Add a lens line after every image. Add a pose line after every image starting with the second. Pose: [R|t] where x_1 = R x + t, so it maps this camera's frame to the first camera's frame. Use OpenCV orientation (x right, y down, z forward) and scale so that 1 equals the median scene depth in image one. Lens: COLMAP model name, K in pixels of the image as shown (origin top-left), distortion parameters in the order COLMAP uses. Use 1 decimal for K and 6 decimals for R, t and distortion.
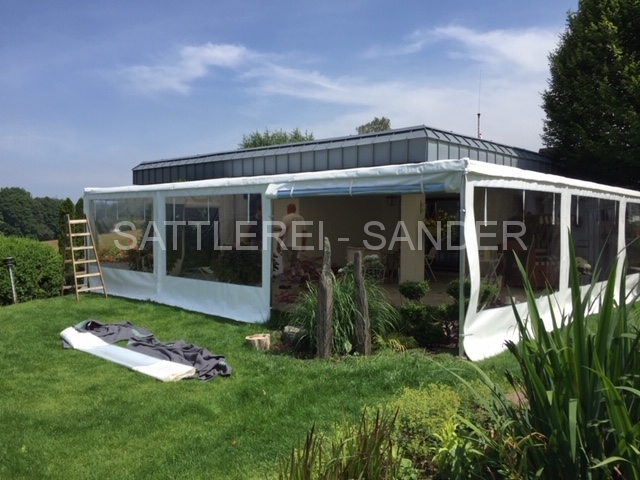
lens RADIAL K [[547.1, 0, 320.7], [0, 547.1, 230.6], [0, 0, 1]] dist [0.038808, -0.006177]
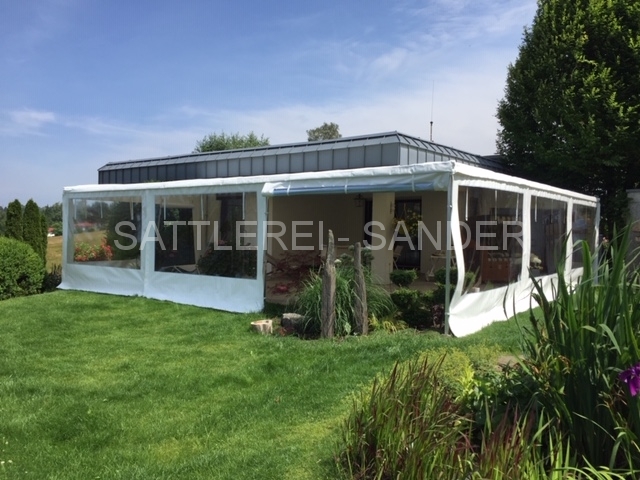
lens RADIAL K [[549.3, 0, 320.0], [0, 549.3, 240.0], [0, 0, 1]] dist [0.052611, 0.001476]
pose [[0.994560, -0.001659, 0.104151, -0.098533], [0.000907, 0.999973, 0.007262, 0.019077], [-0.104160, -0.007128, 0.994535, -0.088125]]
